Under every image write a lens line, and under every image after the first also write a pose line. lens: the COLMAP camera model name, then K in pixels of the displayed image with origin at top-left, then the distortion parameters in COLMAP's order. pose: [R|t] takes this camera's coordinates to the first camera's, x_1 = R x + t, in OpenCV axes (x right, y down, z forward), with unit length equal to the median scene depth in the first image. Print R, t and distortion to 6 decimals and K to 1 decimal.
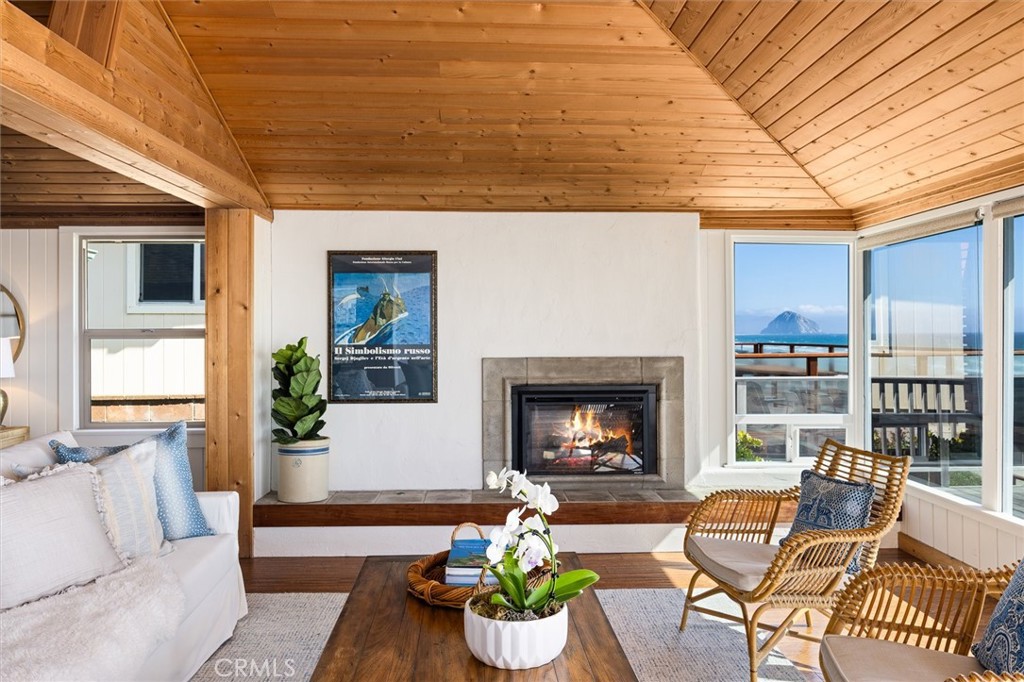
lens RADIAL K [[780.5, 0, 514.0], [0, 780.5, 329.2], [0, 0, 1]] dist [0.000727, -0.000511]
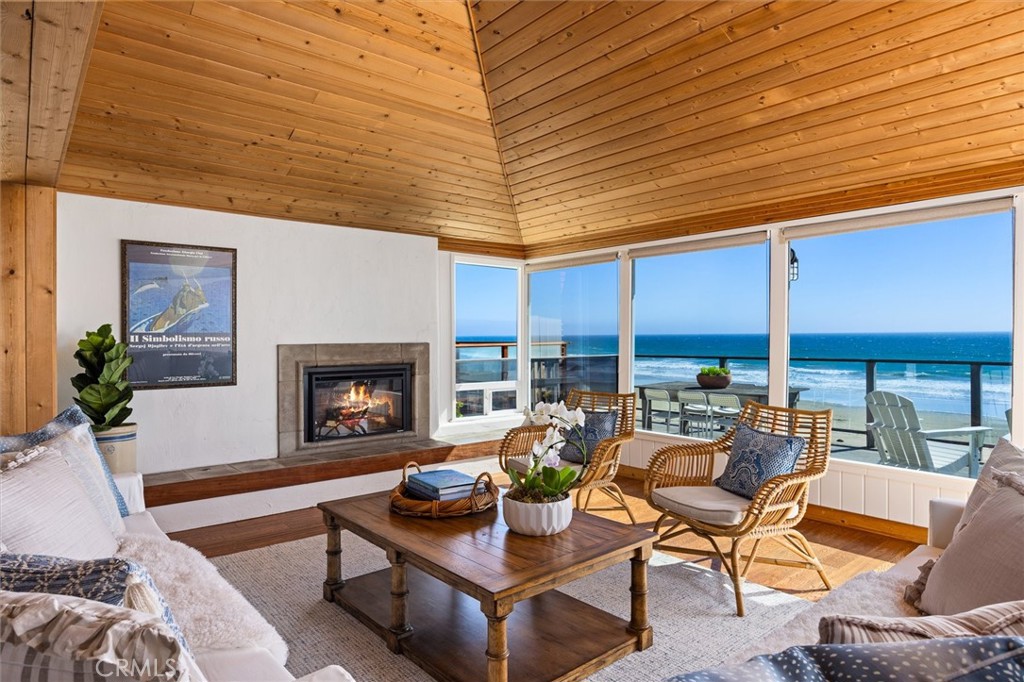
lens RADIAL K [[625.5, 0, 533.8], [0, 625.5, 337.4], [0, 0, 1]] dist [-0.000897, -0.002541]
pose [[0.780959, -0.000975, 0.624581, -0.325265], [-0.001623, 0.999992, 0.003590, 0.022011], [-0.624580, -0.003818, 0.780952, 0.035817]]
